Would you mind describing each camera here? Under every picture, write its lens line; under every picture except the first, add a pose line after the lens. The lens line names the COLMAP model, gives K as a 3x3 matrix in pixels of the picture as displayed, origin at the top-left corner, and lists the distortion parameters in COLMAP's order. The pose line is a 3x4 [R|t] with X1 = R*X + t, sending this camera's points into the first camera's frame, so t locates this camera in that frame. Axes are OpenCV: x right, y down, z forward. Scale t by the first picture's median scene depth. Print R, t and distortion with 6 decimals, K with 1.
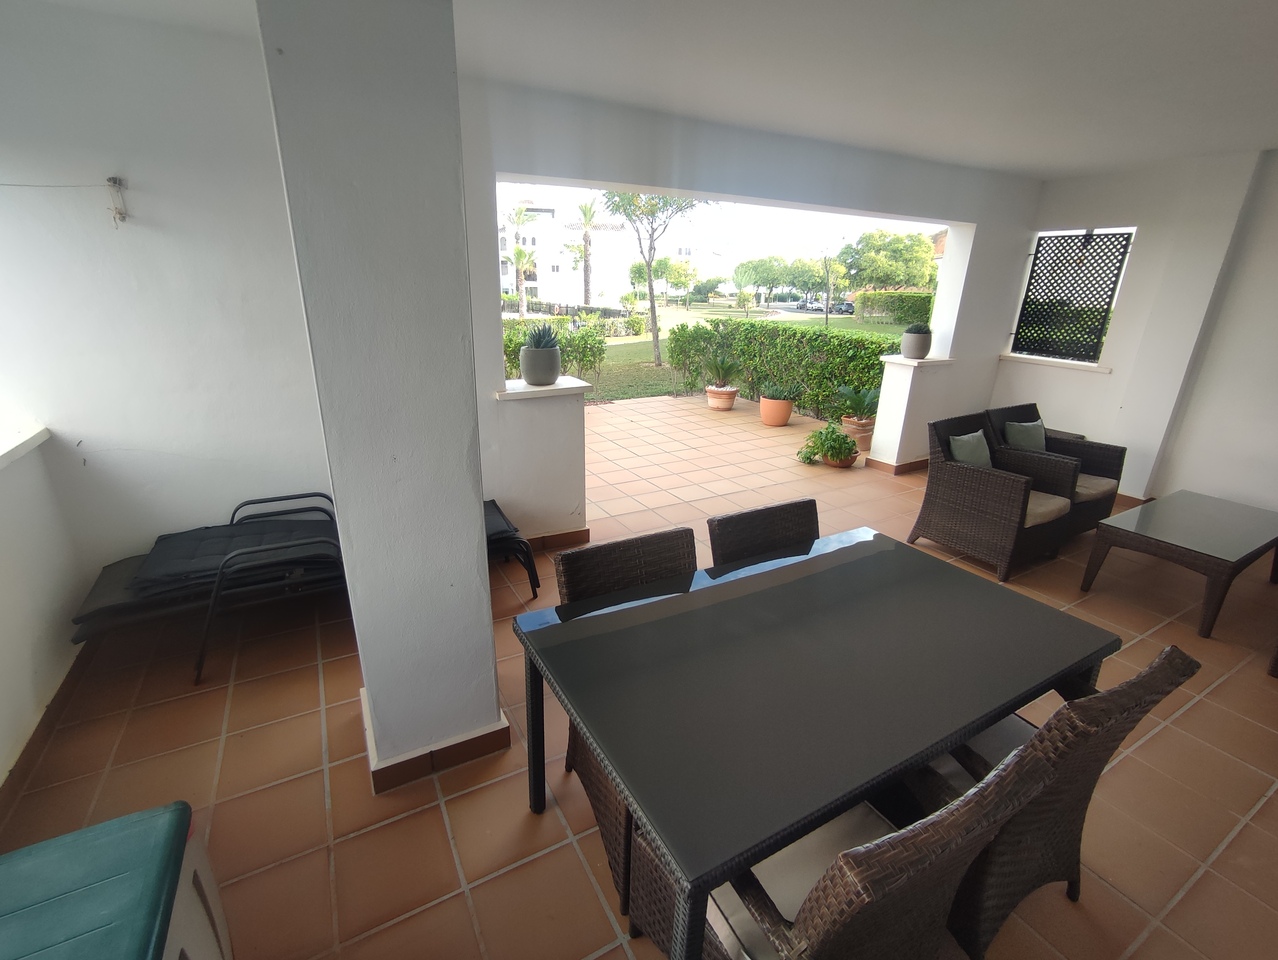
lens RADIAL K [[578.2, 0, 633.0], [0, 578.2, 480.8], [0, 0, 1]] dist [-0.054530, 0.043450]
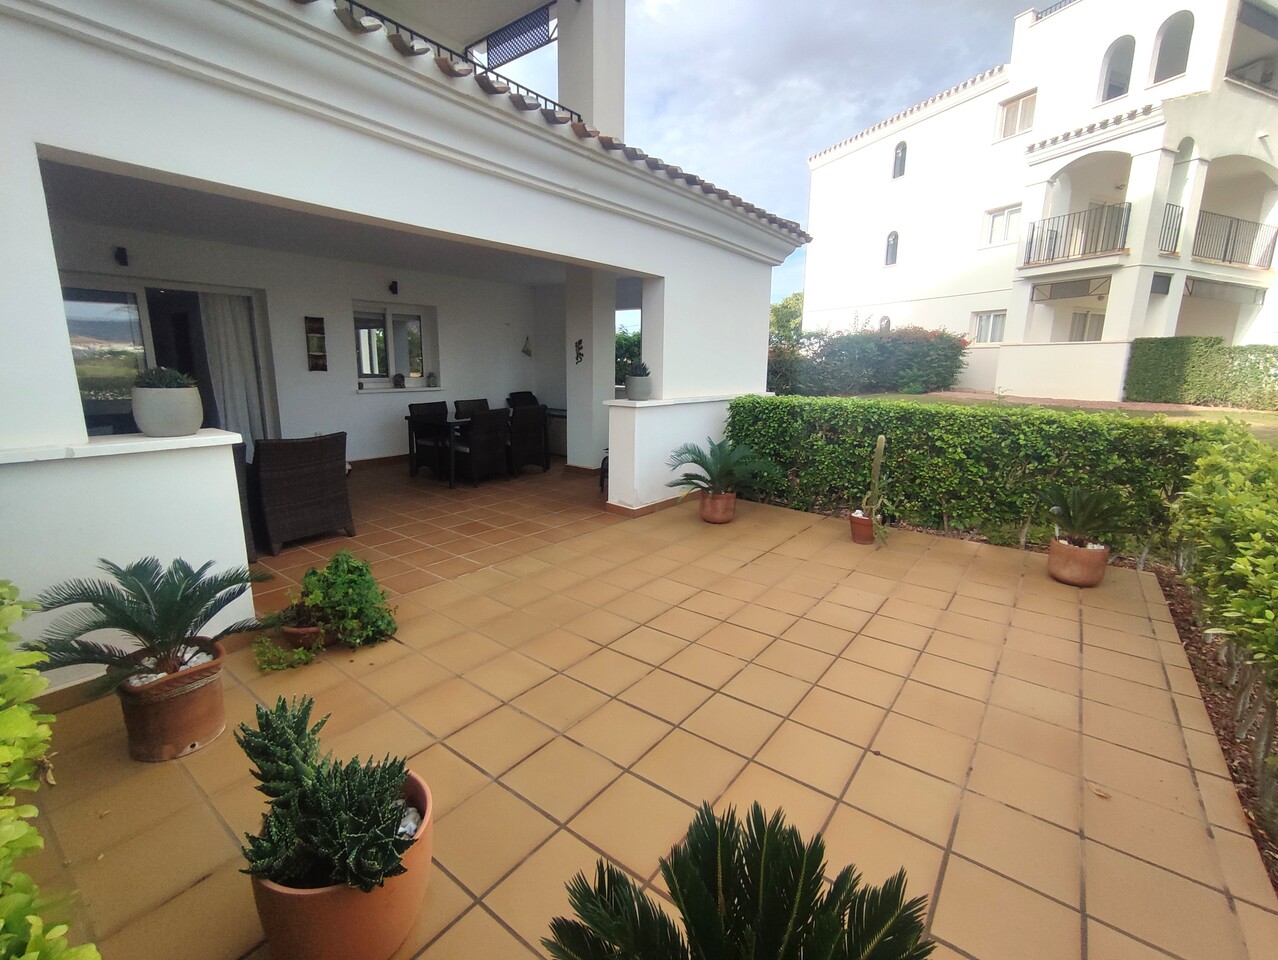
lens RADIAL K [[578.2, 0, 633.0], [0, 578.2, 480.8], [0, 0, 1]] dist [-0.054530, 0.043450]
pose [[-0.914475, 0.054698, -0.400928, 0.192016], [-0.161724, 0.858840, 0.486044, -0.296133], [0.370919, 0.509315, -0.776542, 0.937016]]
